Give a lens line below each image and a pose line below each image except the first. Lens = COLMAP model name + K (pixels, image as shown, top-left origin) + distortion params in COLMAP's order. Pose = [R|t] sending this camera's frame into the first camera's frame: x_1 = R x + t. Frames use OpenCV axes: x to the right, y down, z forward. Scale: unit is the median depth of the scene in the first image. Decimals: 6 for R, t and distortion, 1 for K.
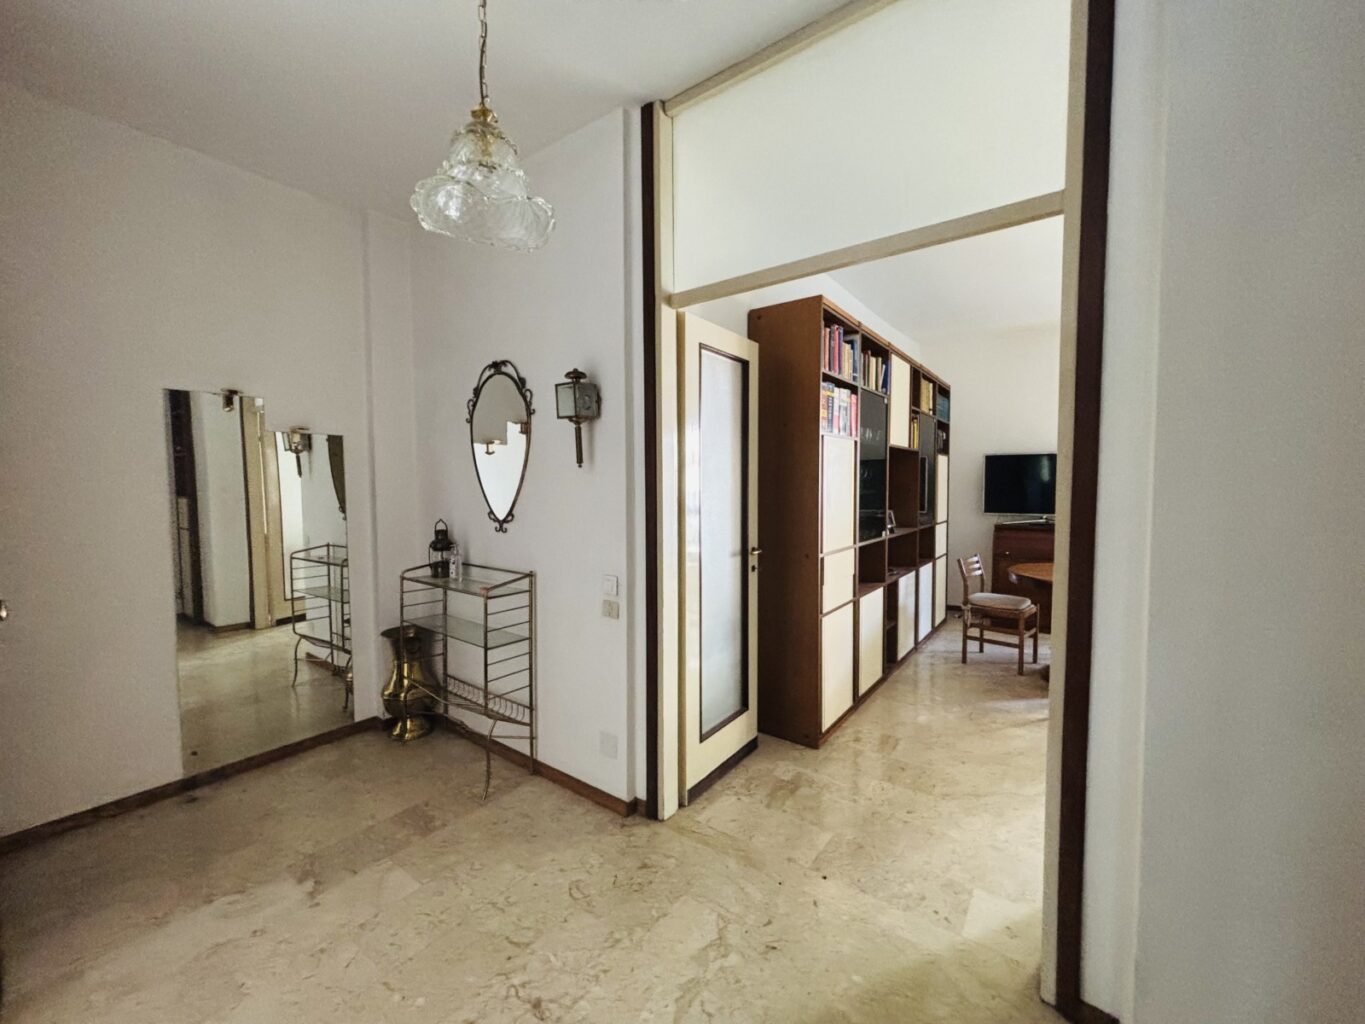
lens RADIAL K [[546.6, 0, 682.5], [0, 546.6, 512.0], [0, 0, 1]] dist [0.016594, -0.000098]
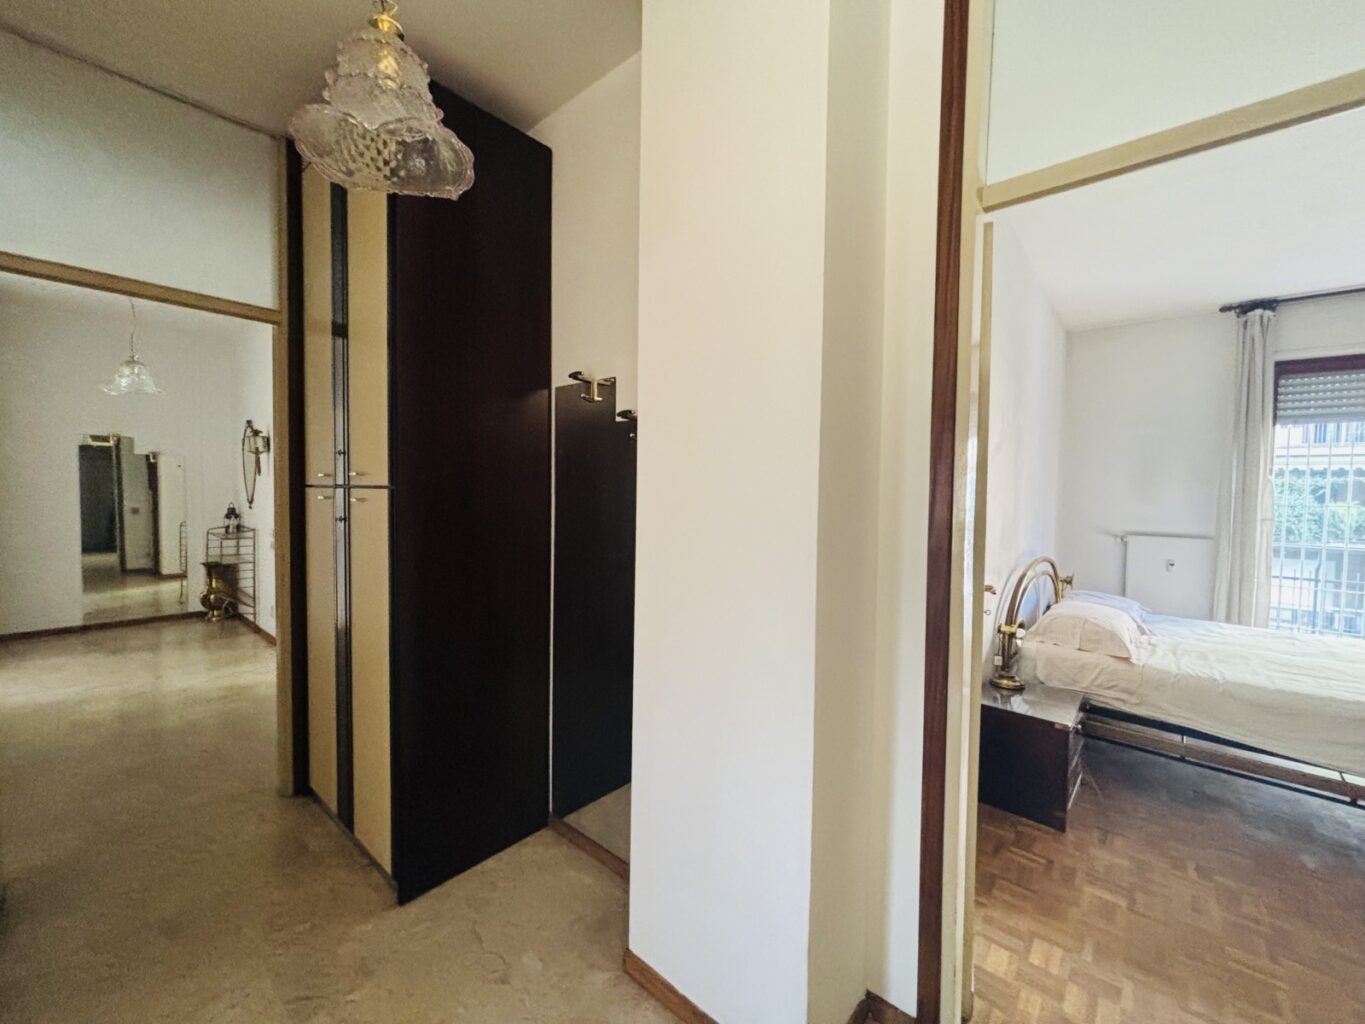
lens RADIAL K [[546.6, 0, 682.5], [0, 546.6, 512.0], [0, 0, 1]] dist [0.016594, -0.000098]
pose [[0.997209, 0.015994, -0.072924, 1.237360], [-0.017142, 0.999738, -0.015148, 0.049947], [0.072662, 0.016356, 0.997222, -0.762340]]
